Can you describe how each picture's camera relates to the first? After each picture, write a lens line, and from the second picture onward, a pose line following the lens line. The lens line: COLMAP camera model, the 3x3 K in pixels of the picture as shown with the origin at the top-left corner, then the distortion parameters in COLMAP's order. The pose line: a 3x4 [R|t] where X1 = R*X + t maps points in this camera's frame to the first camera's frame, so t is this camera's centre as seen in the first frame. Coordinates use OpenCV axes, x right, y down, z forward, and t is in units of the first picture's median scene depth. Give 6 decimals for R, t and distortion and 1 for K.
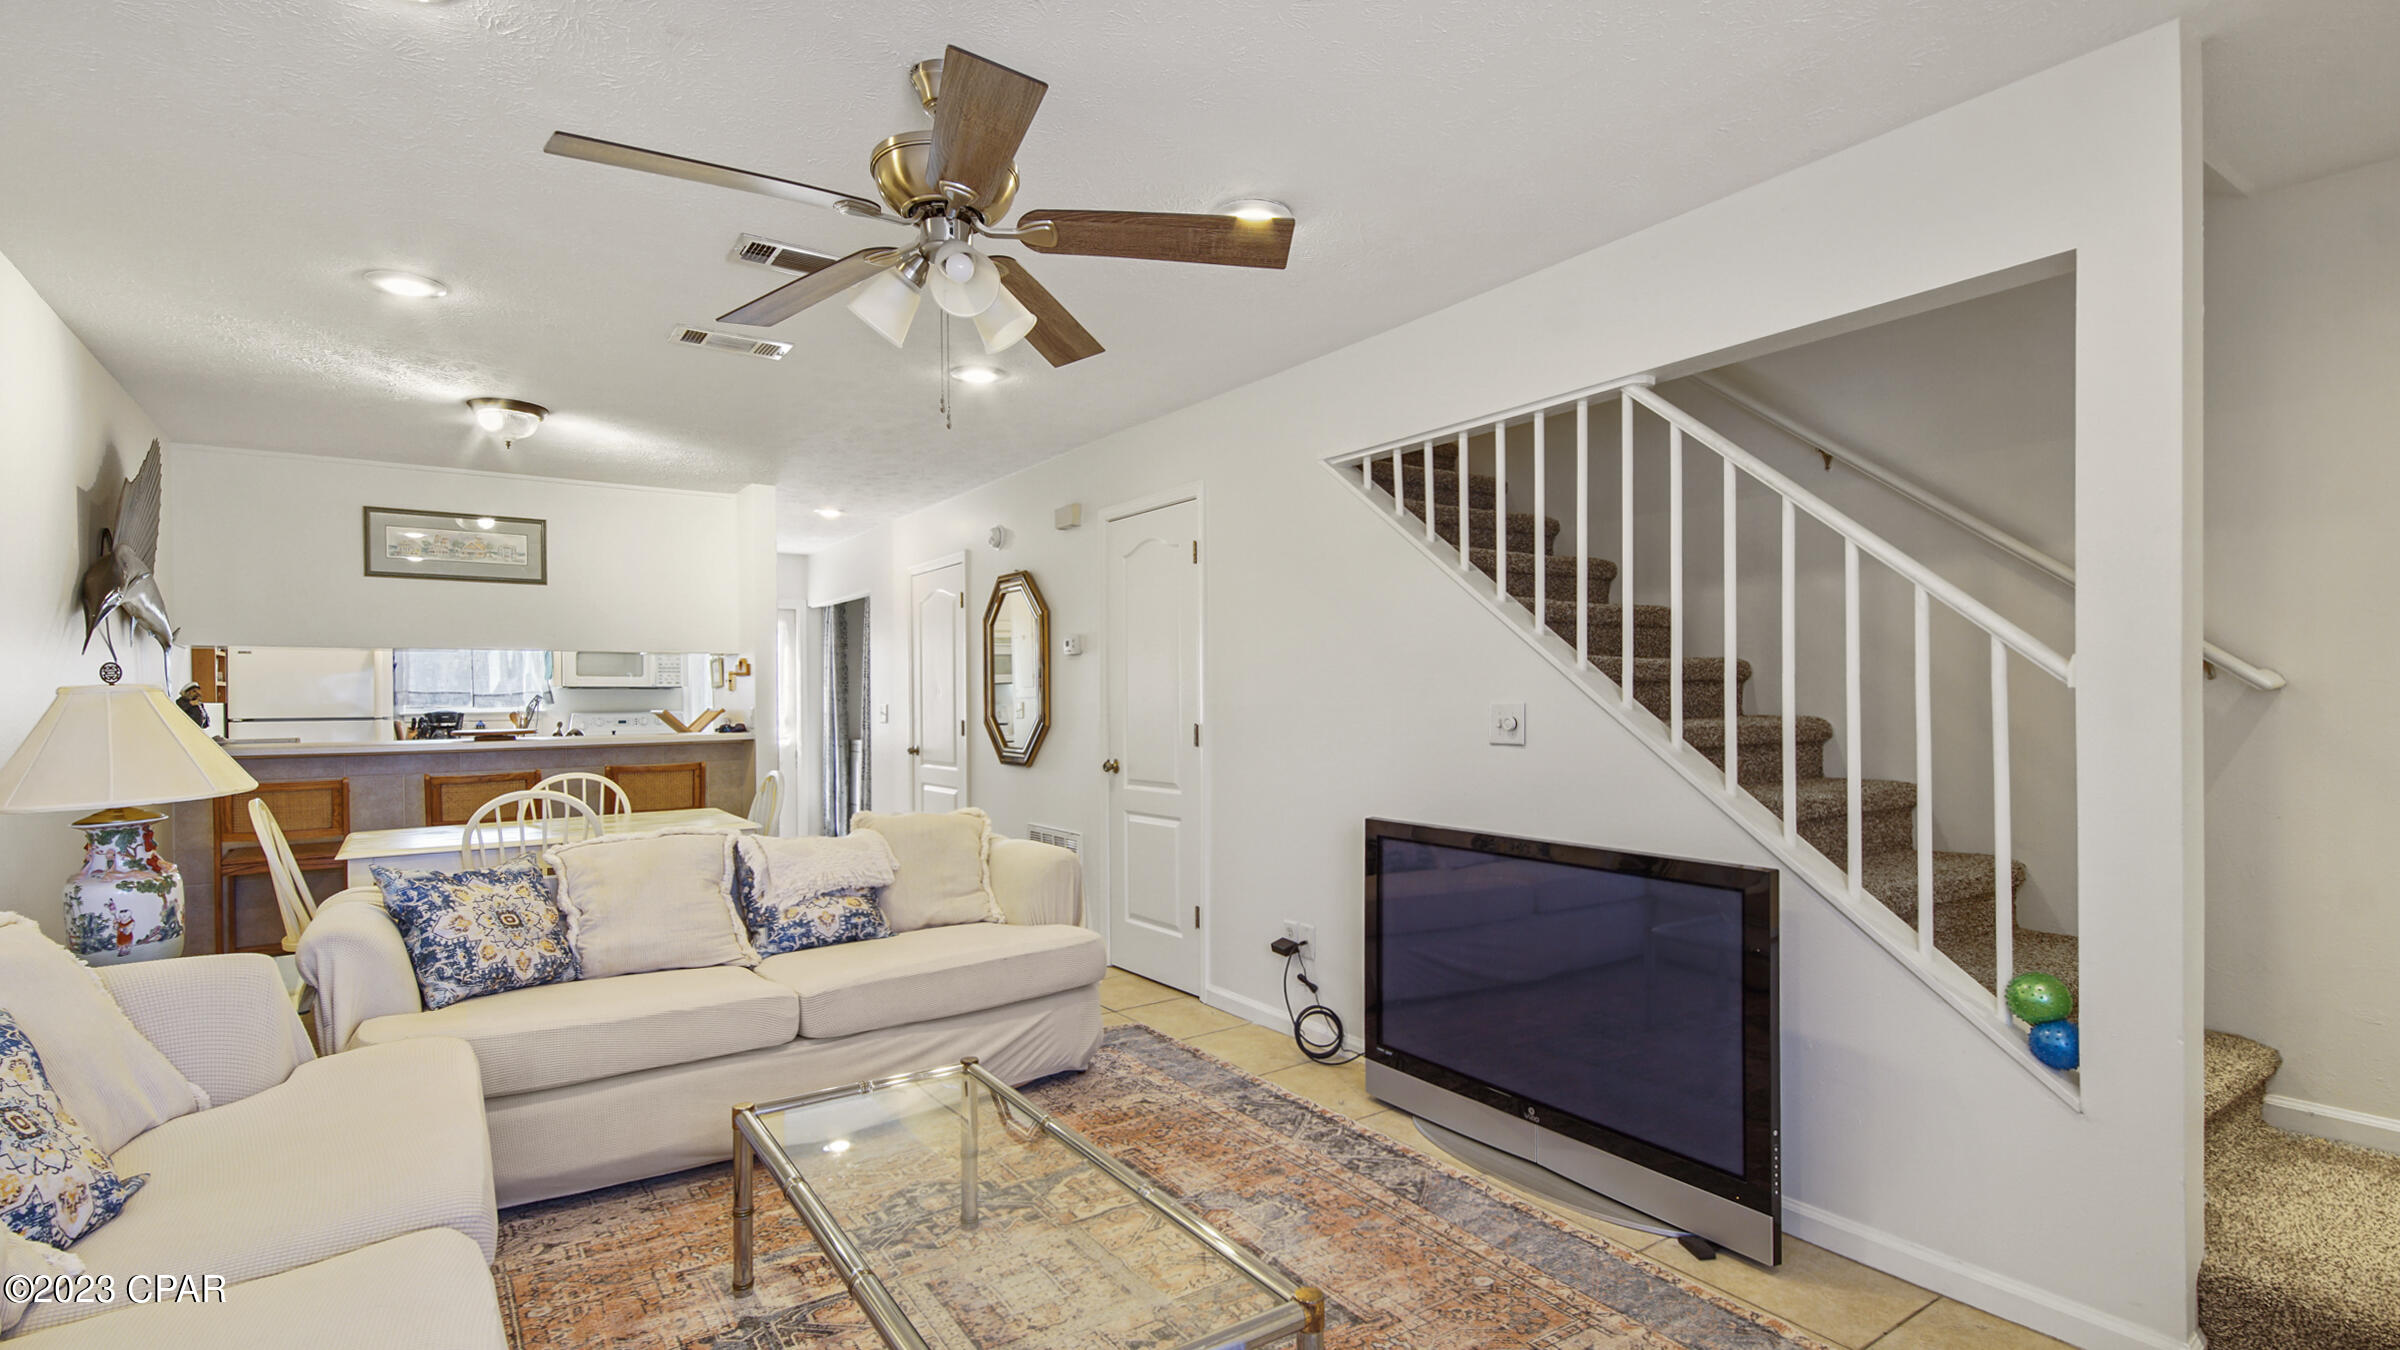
lens RADIAL K [[1080.8, 0, 1201.3], [0, 1080.8, 695.8], [0, 0, 1]] dist [0.035587, -0.022269]
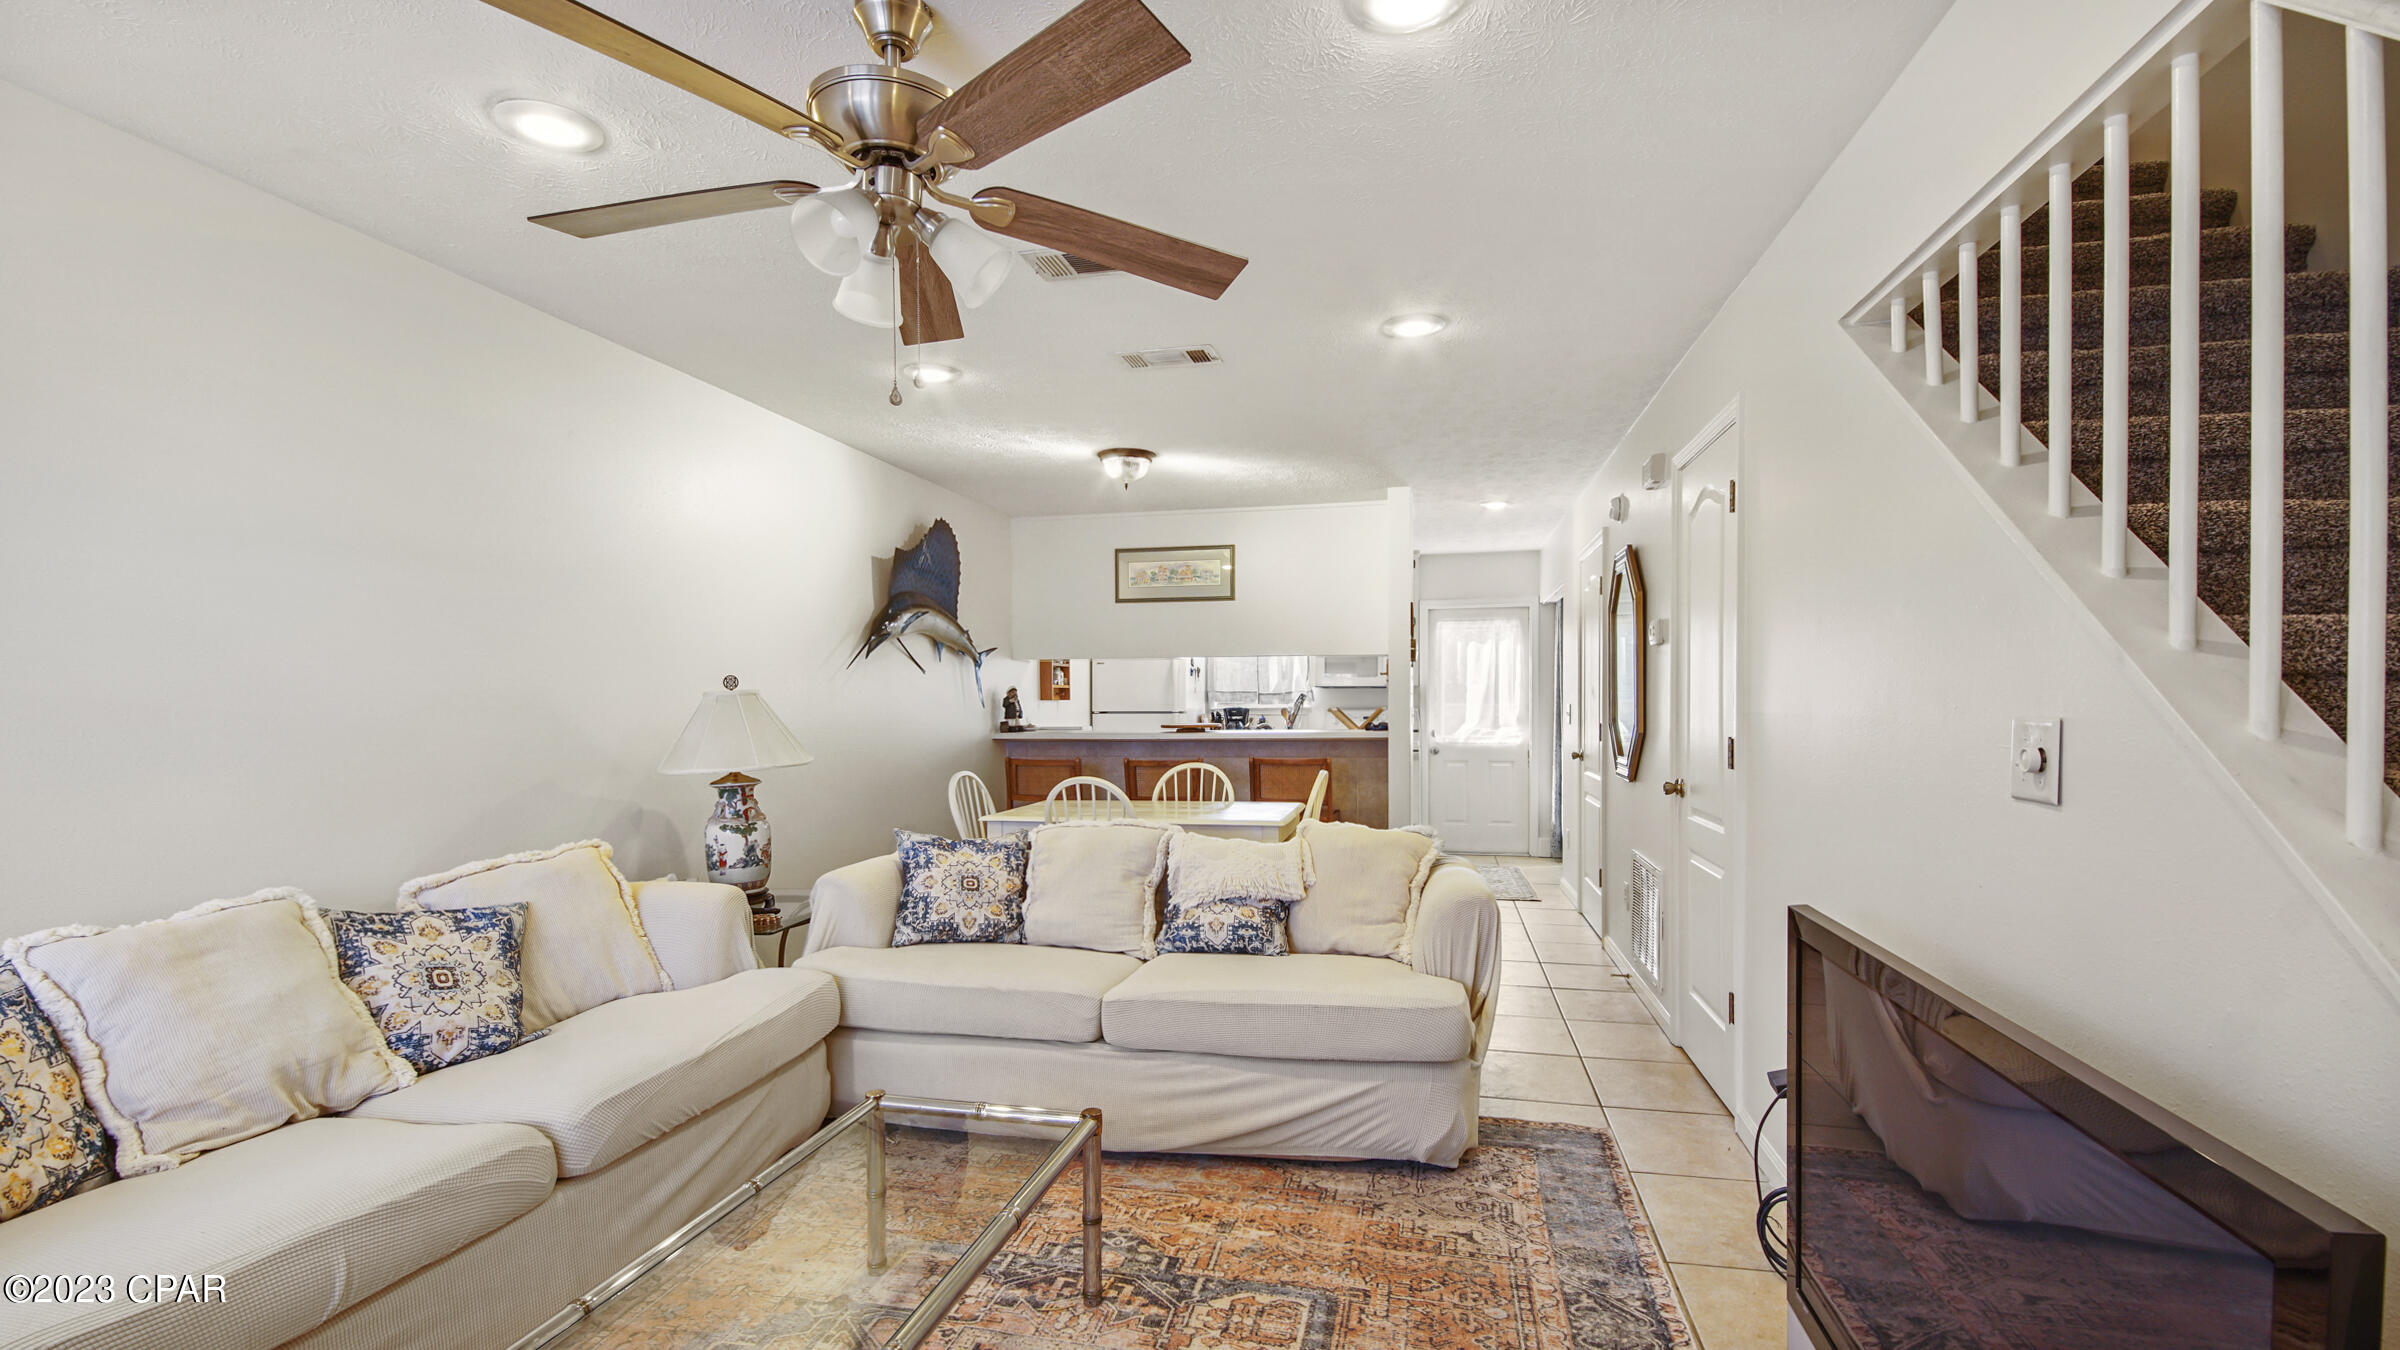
lens RADIAL K [[1053.9, 0, 1182.5], [0, 1053.9, 694.1], [0, 0, 1]] dist [0.017939, -0.000442]
pose [[0.686799, 0.000261, -0.726848, 0.321986], [0.000886, 0.999999, 0.001197, -0.004441], [0.726847, -0.001466, 0.686798, 0.322310]]
